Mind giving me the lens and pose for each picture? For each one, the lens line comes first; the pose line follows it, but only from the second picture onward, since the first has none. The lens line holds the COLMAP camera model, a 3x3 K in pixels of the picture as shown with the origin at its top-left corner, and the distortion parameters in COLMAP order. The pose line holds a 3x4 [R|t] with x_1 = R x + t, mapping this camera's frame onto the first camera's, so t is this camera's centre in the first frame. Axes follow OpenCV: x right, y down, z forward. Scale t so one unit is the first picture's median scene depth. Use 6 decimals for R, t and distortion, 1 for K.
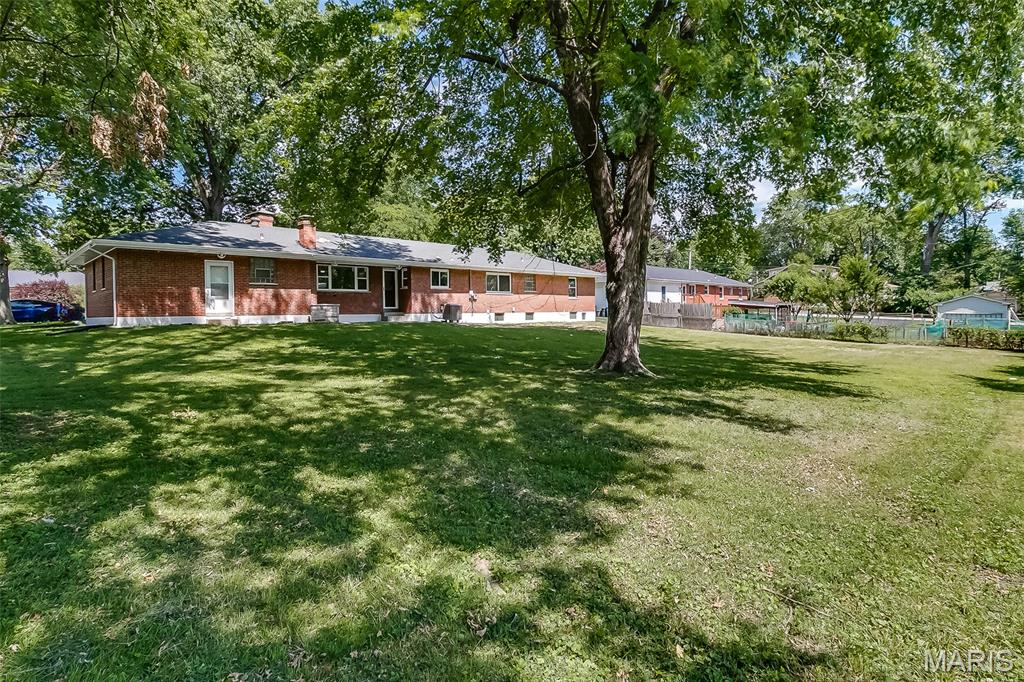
lens RADIAL K [[530.4, 0, 512.0], [0, 530.4, 341.0], [0, 0, 1]] dist [-0.000980, 0.000005]
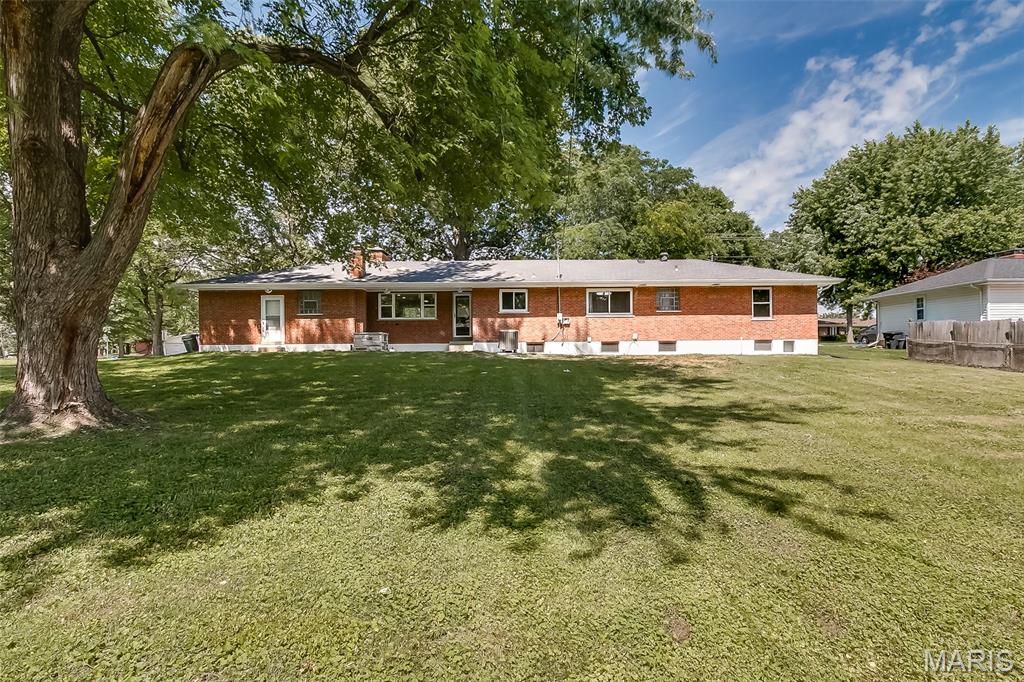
lens RADIAL K [[530.4, 0, 512.0], [0, 530.4, 341.0], [0, 0, 1]] dist [-0.000980, 0.000005]
pose [[0.722468, -0.000415, -0.691404, 0.516253], [-0.035803, 0.998636, -0.038010, -0.025542], [0.690477, 0.052215, 0.721468, 0.465910]]
